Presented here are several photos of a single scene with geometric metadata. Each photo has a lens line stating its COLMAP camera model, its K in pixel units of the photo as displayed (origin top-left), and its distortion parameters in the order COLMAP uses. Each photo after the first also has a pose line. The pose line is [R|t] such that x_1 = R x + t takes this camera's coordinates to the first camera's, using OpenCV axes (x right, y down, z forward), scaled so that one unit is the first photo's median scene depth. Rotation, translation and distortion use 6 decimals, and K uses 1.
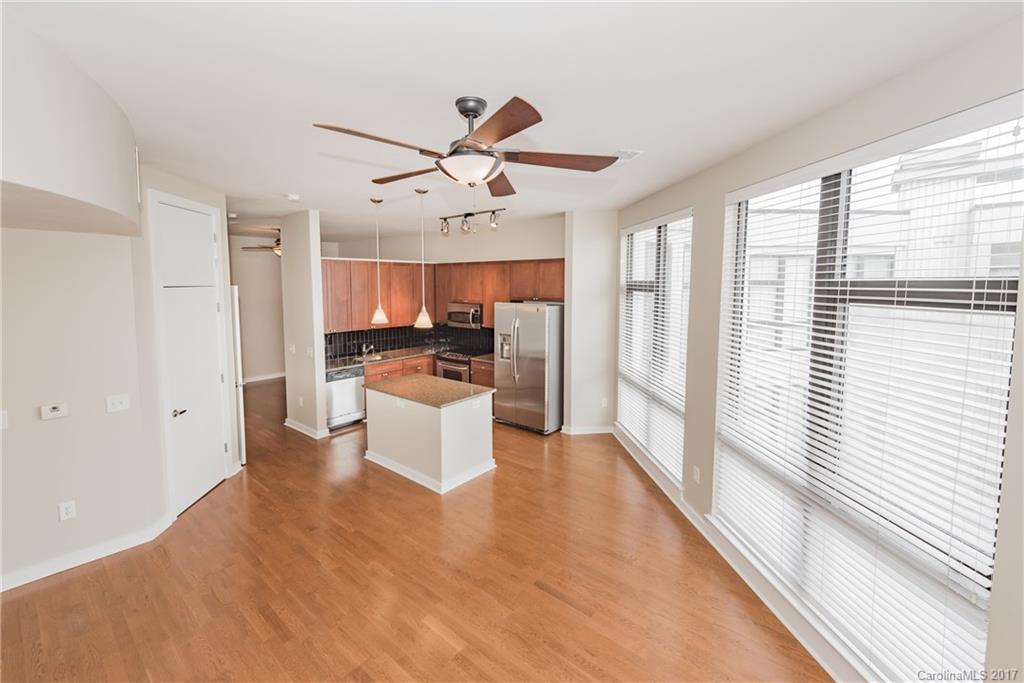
lens RADIAL K [[429.6, 0, 508.6], [0, 429.6, 315.0], [0, 0, 1]] dist [0.002573, 0.000246]
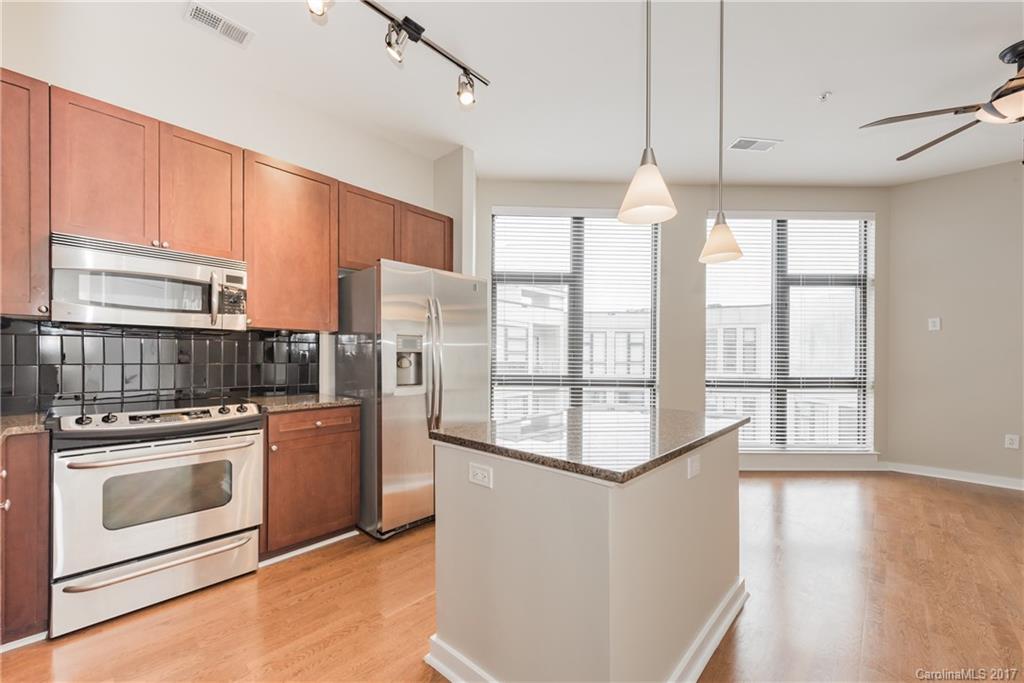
lens RADIAL K [[399.7, 0, 507.1], [0, 399.7, 361.0], [0, 0, 1]] dist [0.002462, -0.000055]
pose [[0.046605, -0.006964, 0.998889, -0.473157], [0.071691, 0.997420, 0.003609, 0.087477], [-0.996337, 0.071443, 0.046984, 0.909934]]
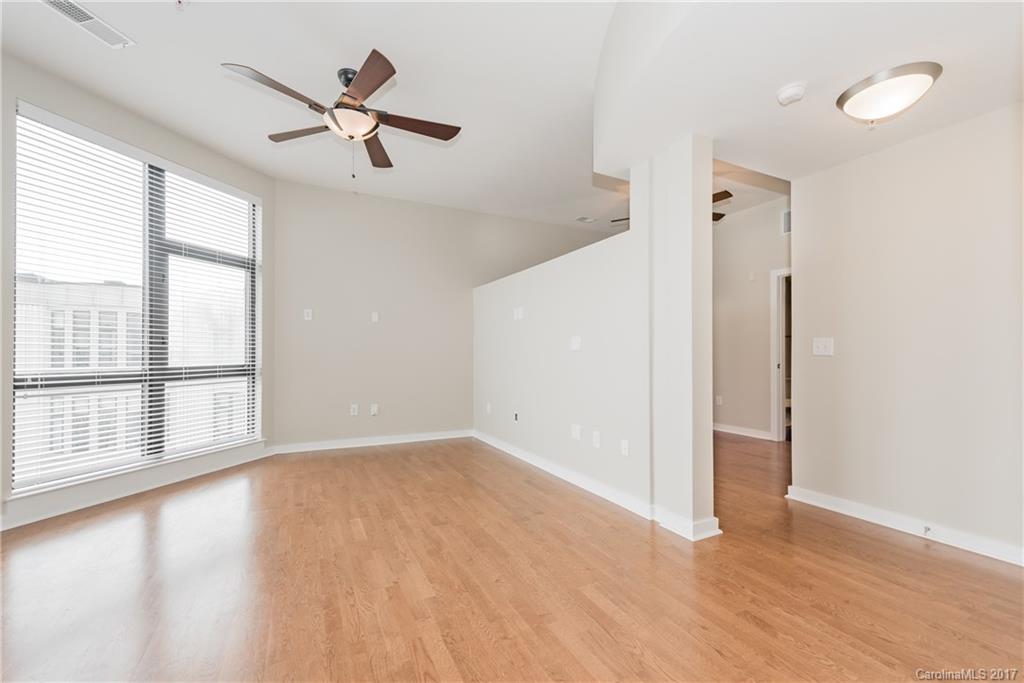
lens RADIAL K [[401.7, 0, 509.2], [0, 401.7, 345.6], [0, 0, 1]] dist [0.003156, 0.000255]
pose [[-0.932975, 0.001923, 0.359936, -0.393786], [0.024266, 0.998047, 0.057569, 0.103581], [-0.359122, 0.062445, -0.931199, 0.795088]]
